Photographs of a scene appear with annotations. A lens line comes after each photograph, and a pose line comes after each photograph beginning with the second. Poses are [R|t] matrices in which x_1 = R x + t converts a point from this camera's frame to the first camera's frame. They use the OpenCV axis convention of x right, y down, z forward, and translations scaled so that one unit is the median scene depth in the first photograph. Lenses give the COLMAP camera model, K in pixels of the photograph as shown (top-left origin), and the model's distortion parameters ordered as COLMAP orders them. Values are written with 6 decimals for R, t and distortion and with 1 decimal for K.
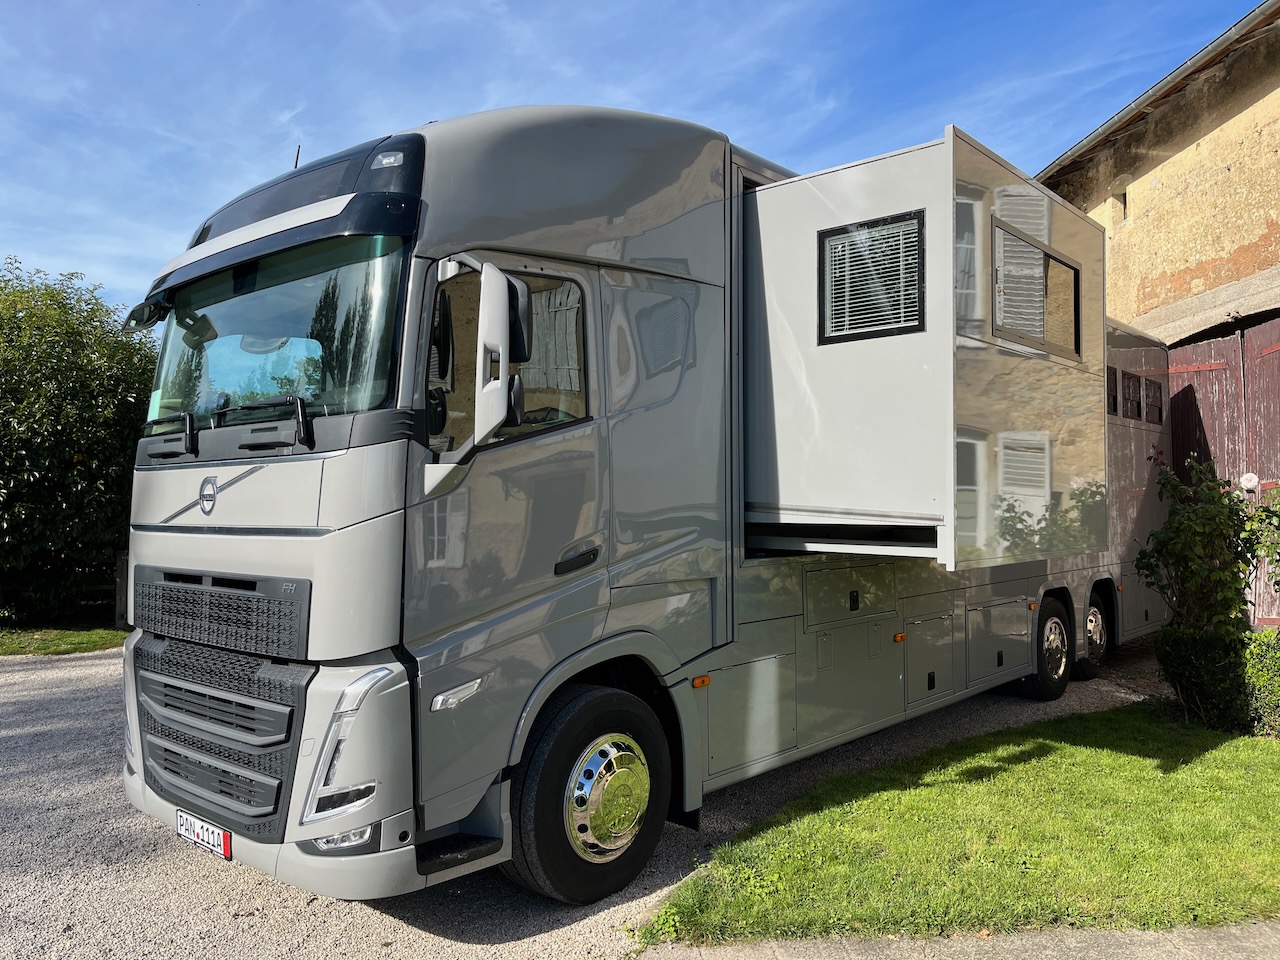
lens RADIAL K [[993.1, 0, 638.5], [0, 993.1, 491.1], [0, 0, 1]] dist [0.033407, -0.060638]
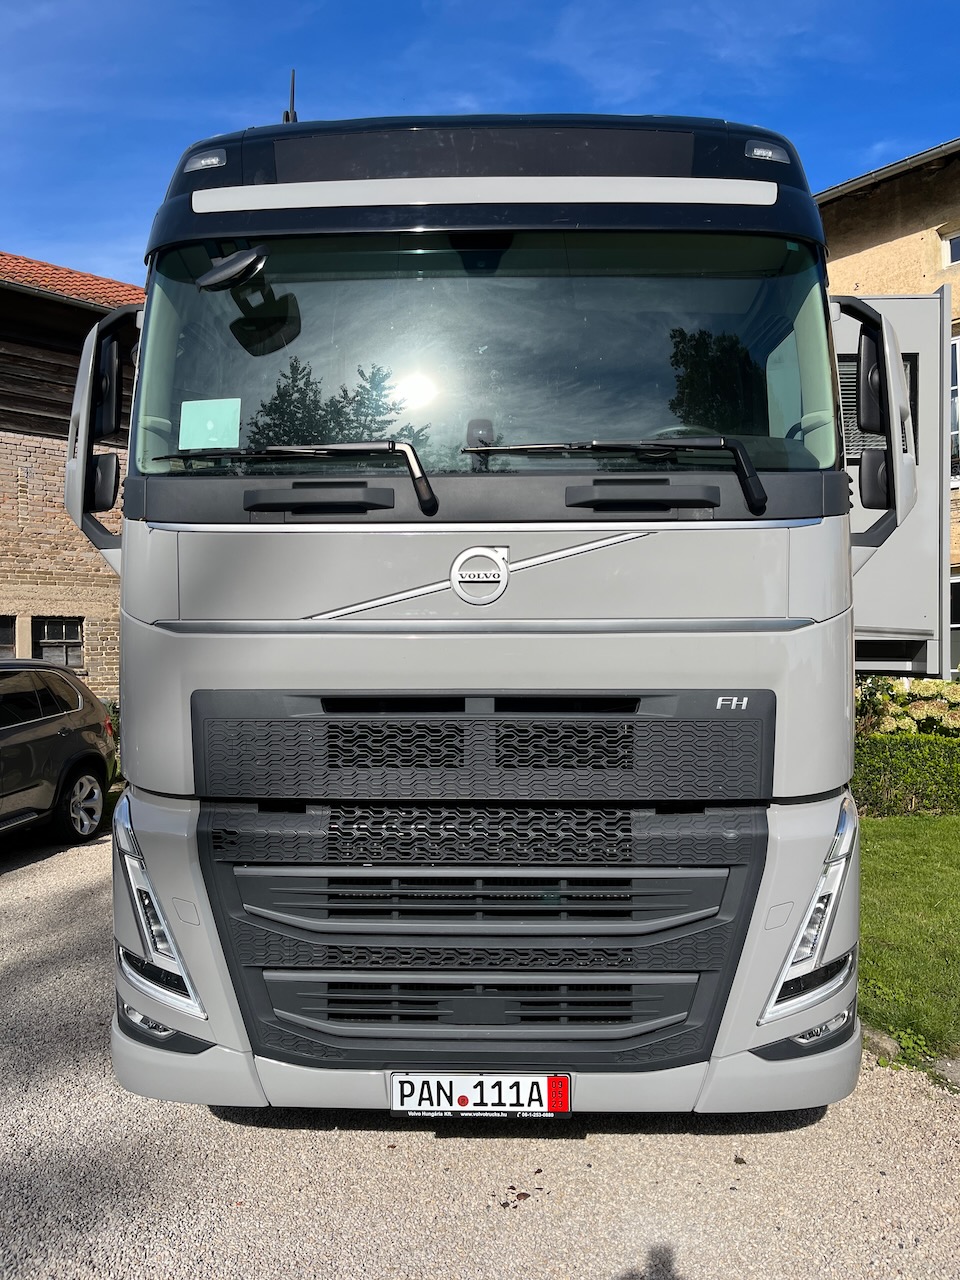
lens RADIAL K [[993.1, 0, 478.6], [0, 993.1, 629.8], [0, 0, 1]] dist [0.033407, -0.060638]
pose [[0.771984, 0.010676, 0.635553, -0.917993], [-0.009498, 0.999941, -0.005260, 0.048043], [-0.635571, -0.001975, 0.772039, 0.538637]]
